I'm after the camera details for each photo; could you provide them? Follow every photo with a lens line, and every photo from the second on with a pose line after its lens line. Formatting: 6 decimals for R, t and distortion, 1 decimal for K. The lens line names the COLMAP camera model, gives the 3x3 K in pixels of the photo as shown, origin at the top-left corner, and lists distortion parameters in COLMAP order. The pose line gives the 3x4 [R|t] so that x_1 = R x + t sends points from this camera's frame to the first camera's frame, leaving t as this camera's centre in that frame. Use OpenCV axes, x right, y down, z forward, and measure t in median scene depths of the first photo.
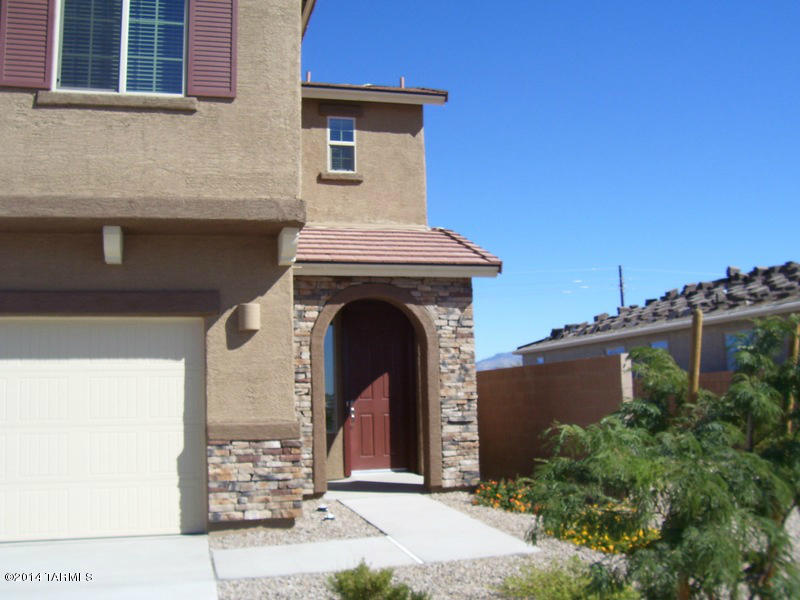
lens RADIAL K [[805.6, 0, 397.2], [0, 805.6, 310.5], [0, 0, 1]] dist [-0.193071, 0.189741]
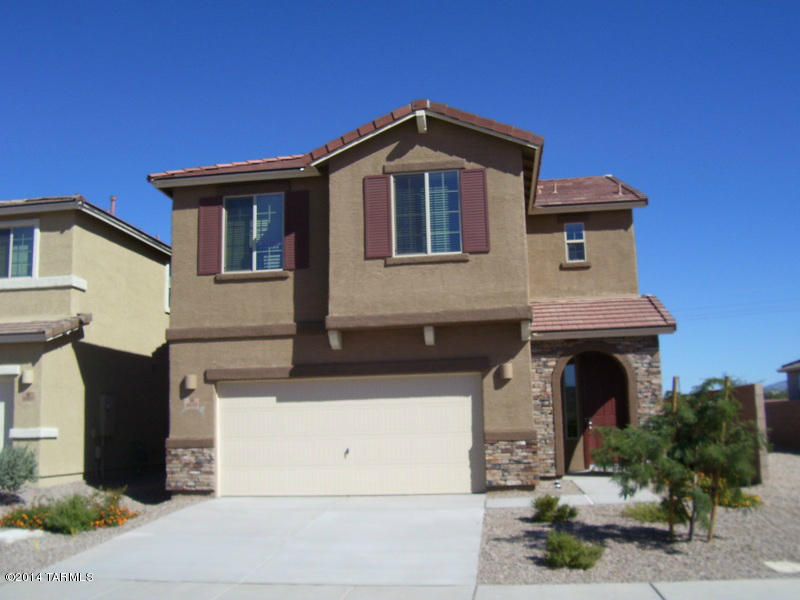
lens RADIAL K [[805.6, 0, 397.2], [0, 805.6, 310.5], [0, 0, 1]] dist [-0.193071, 0.189741]
pose [[0.924697, -0.053290, -0.376956, 0.216437], [0.045141, 0.998517, -0.030425, -0.066713], [0.378018, 0.011117, 0.925731, -0.592384]]
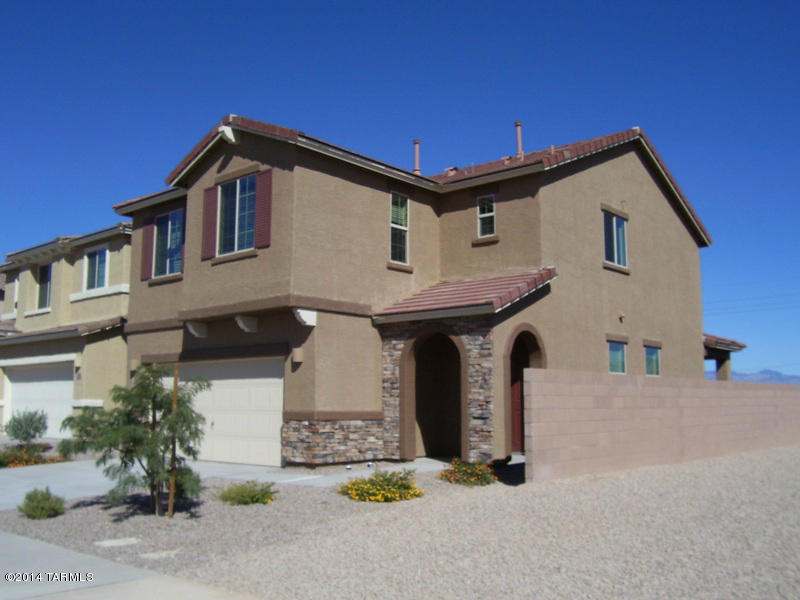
lens RADIAL K [[805.6, 0, 397.2], [0, 805.6, 310.5], [0, 0, 1]] dist [-0.193071, 0.189741]
pose [[0.561543, -0.074248, -0.824110, 1.221199], [0.077500, 0.996307, -0.036954, -0.007142], [0.823810, -0.043117, 0.565223, 0.101674]]
